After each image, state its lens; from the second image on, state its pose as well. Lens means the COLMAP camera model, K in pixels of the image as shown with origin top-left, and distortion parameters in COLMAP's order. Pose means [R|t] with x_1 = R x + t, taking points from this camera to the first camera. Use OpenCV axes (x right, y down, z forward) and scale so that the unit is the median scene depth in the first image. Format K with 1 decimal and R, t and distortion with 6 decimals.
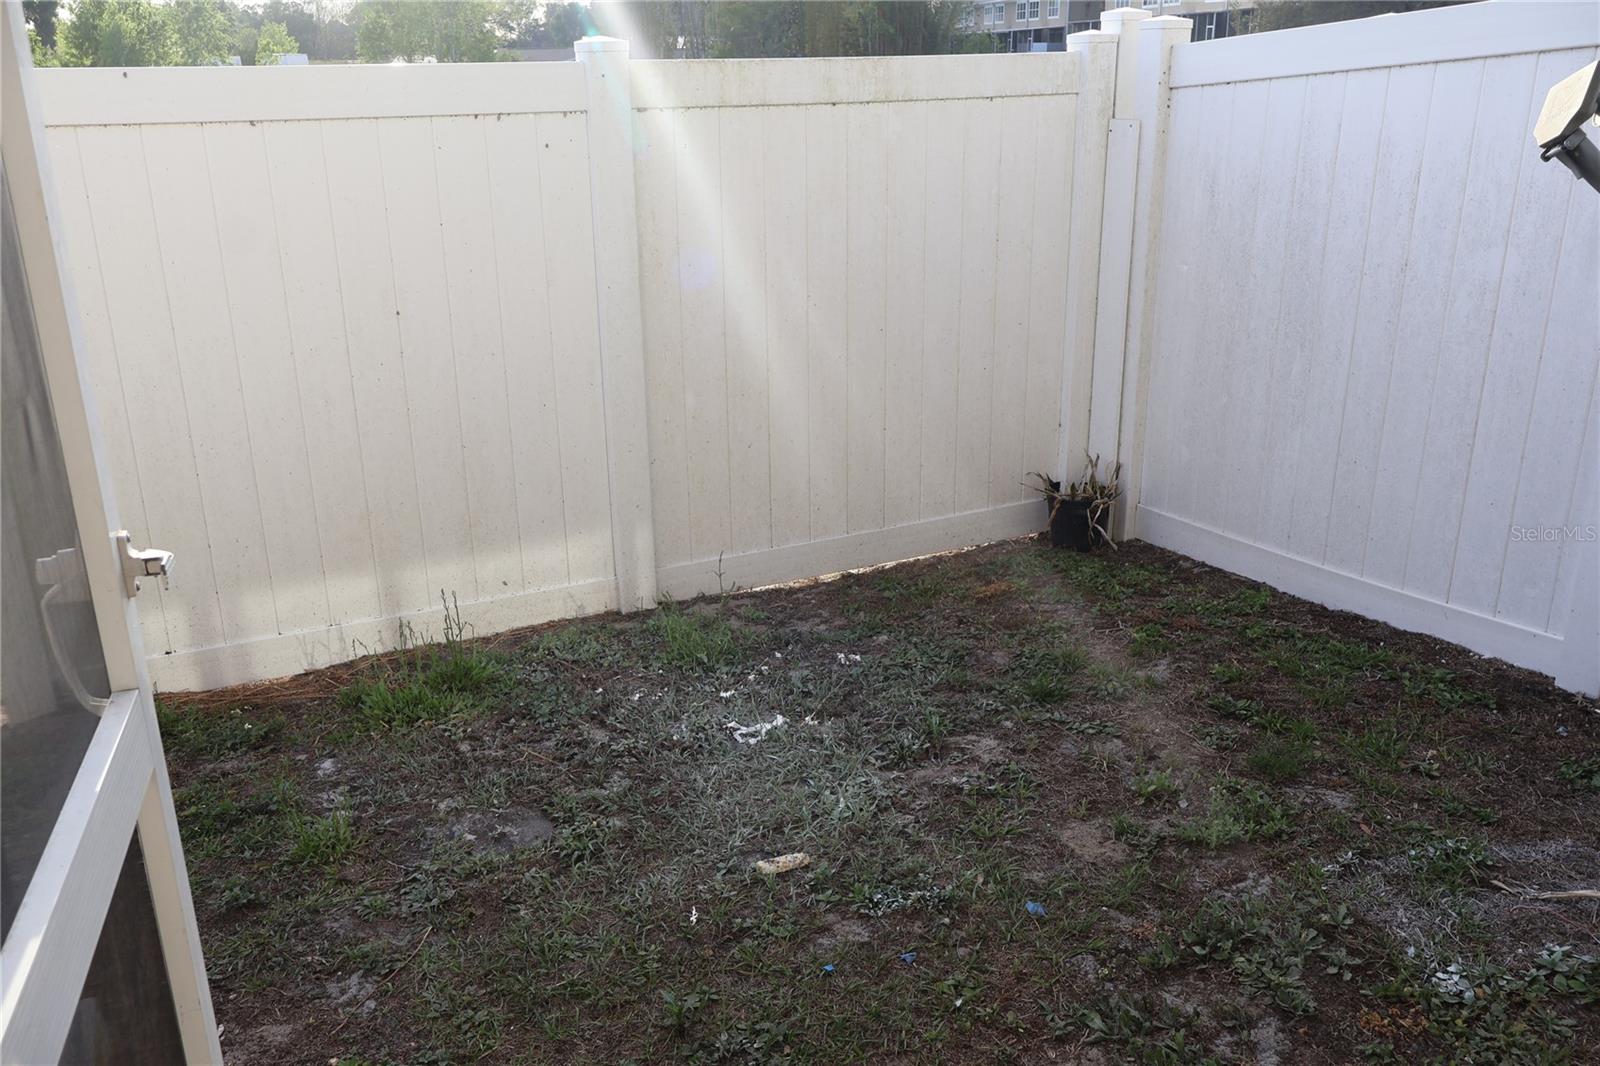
lens RADIAL K [[1342.1, 0, 800.0], [0, 1342.1, 533.0], [0, 0, 1]] dist [-0.007401, 0.008785]
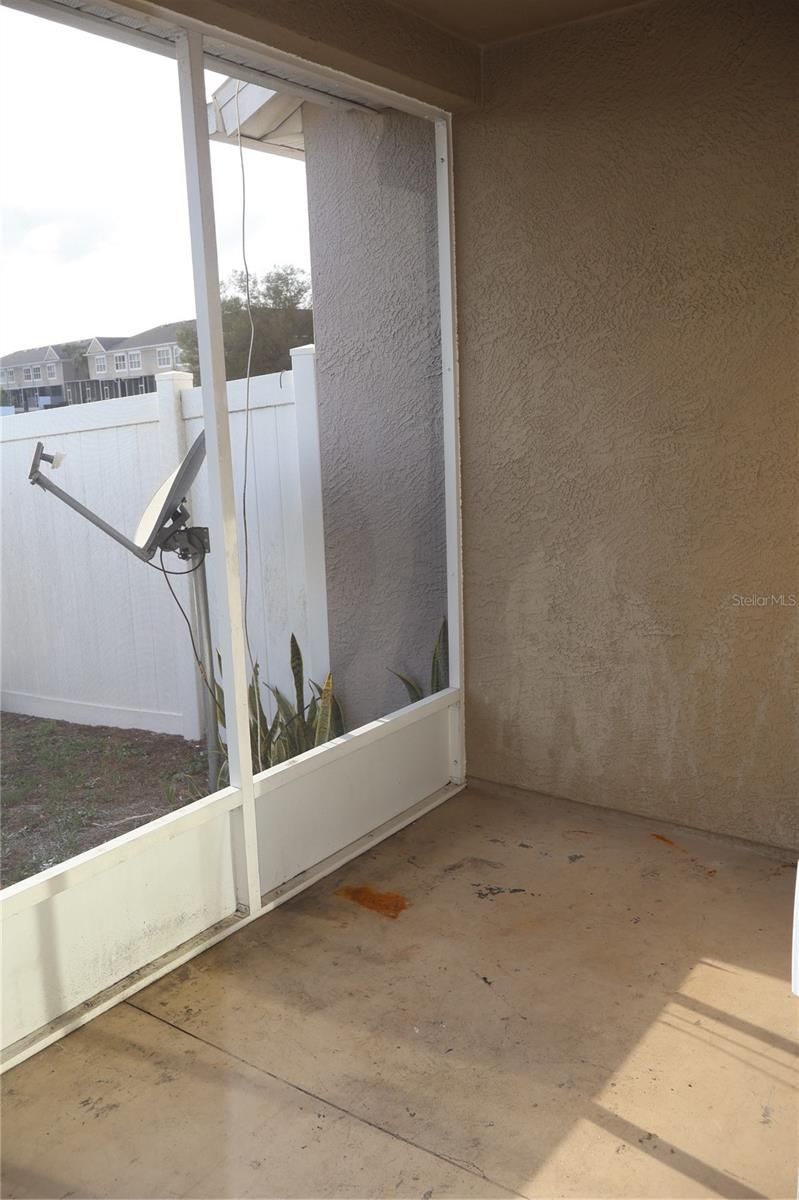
lens RADIAL K [[1006.6, 0, 392.7], [0, 1006.6, 600.8], [0, 0, 1]] dist [-0.007401, 0.008785]
pose [[0.885016, -0.110578, 0.452237, 0.167429], [0.175602, 0.978922, -0.104288, 0.106017], [-0.431173, 0.171710, 0.885780, -0.399100]]
